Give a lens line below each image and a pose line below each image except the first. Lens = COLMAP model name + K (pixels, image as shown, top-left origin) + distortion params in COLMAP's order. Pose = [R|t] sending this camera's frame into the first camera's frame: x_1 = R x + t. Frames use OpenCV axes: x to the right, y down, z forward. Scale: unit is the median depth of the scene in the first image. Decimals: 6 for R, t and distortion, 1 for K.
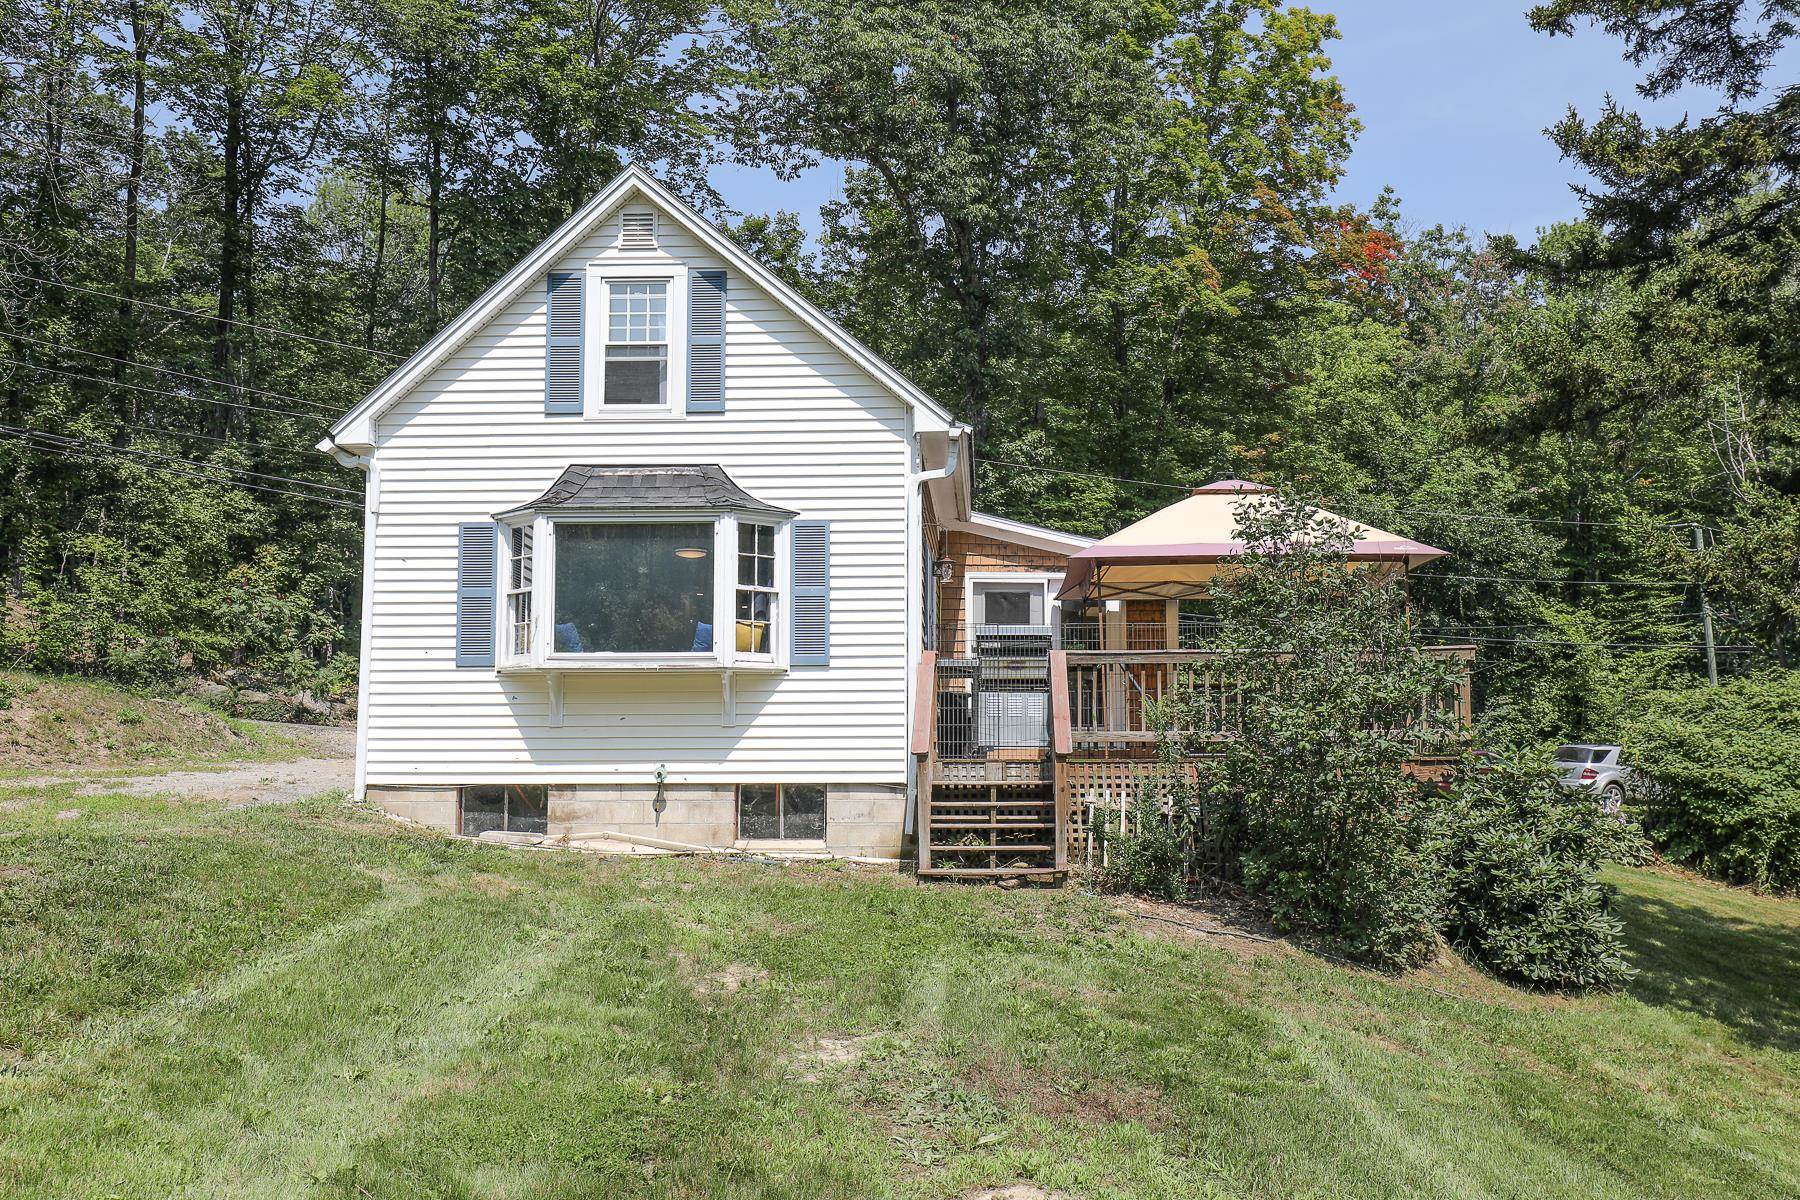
lens RADIAL K [[1675.6, 0, 905.3], [0, 1675.6, 607.2], [0, 0, 1]] dist [0.021195, 0.000000]
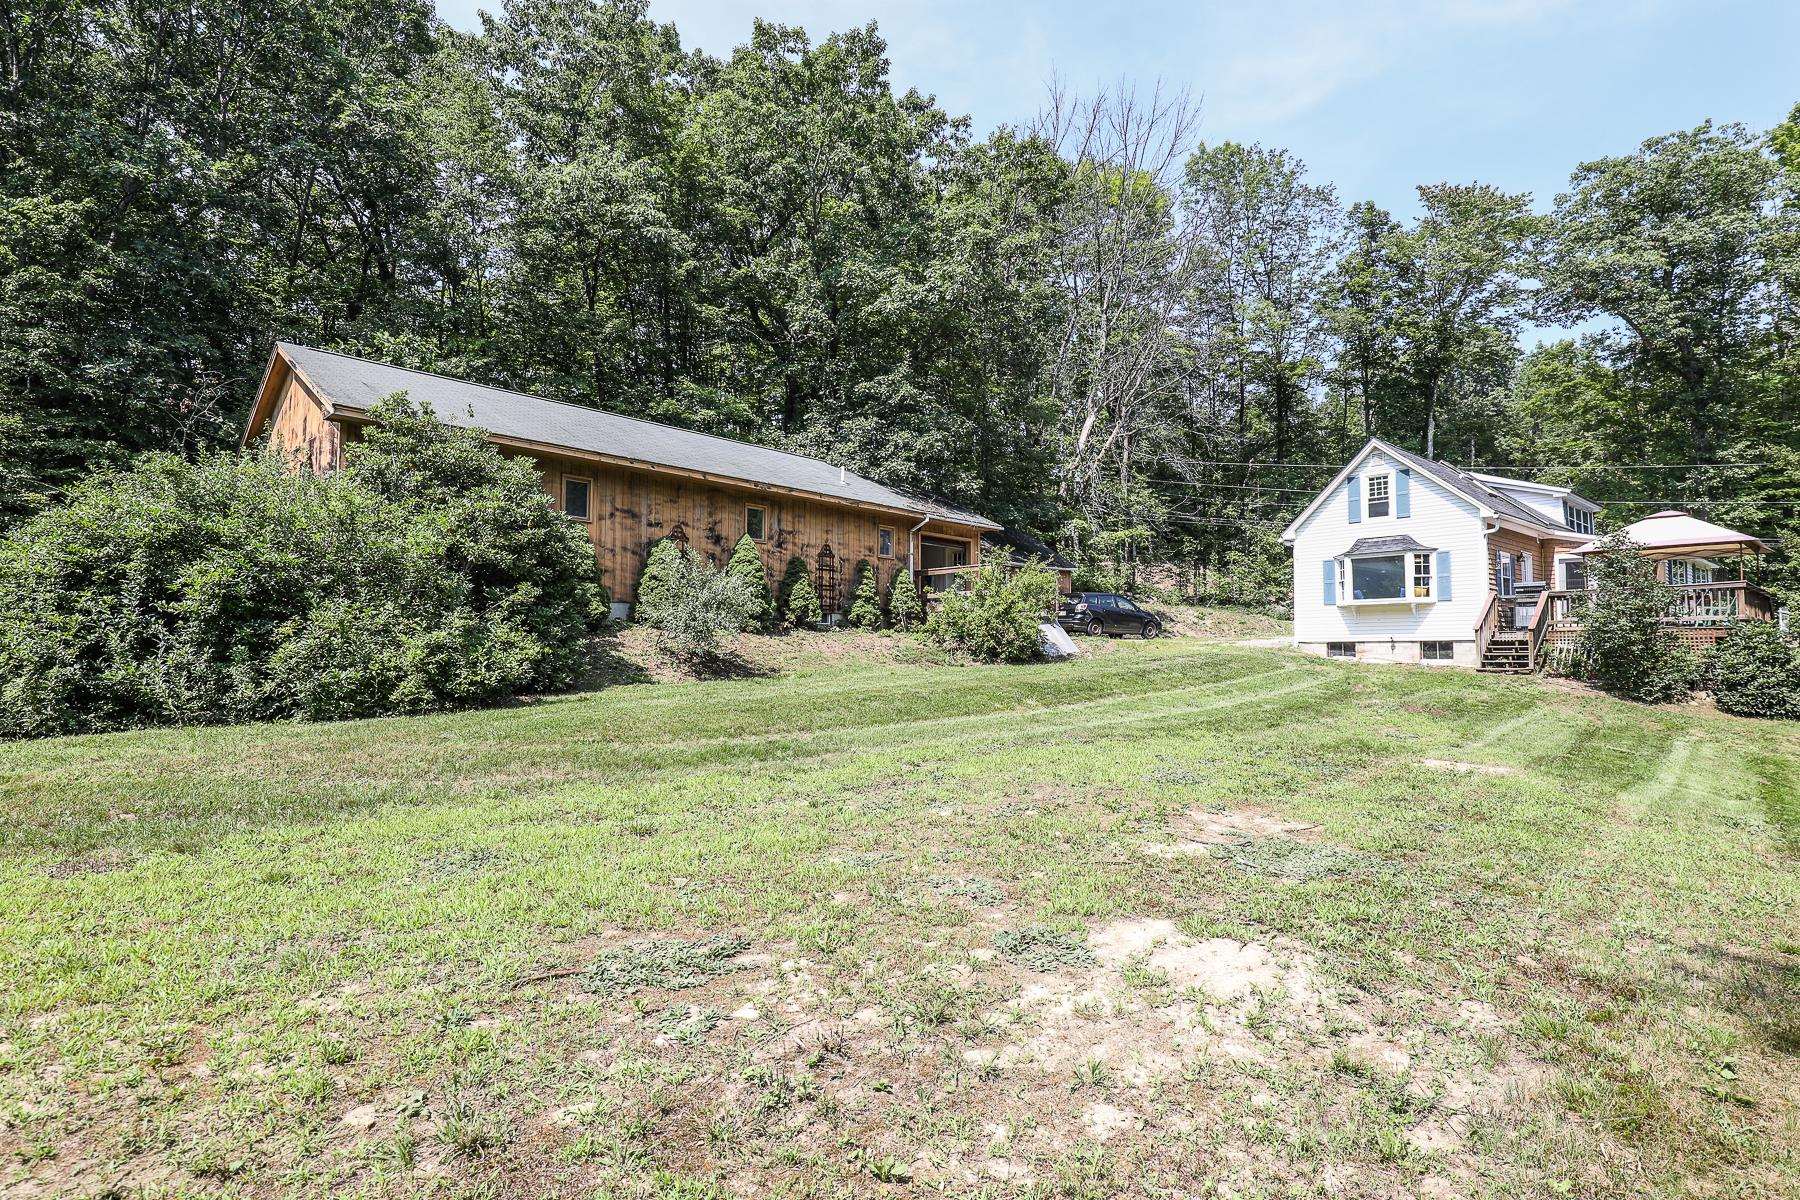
lens RADIAL K [[828.8, 0, 907.7], [0, 828.8, 610.0], [0, 0, 1]] dist [-0.031945, 0.007256]
pose [[0.658858, -0.035161, -0.751445, 0.395662], [0.077794, 0.996736, 0.021570, -0.052161], [0.748234, -0.072669, 0.659443, -0.647204]]
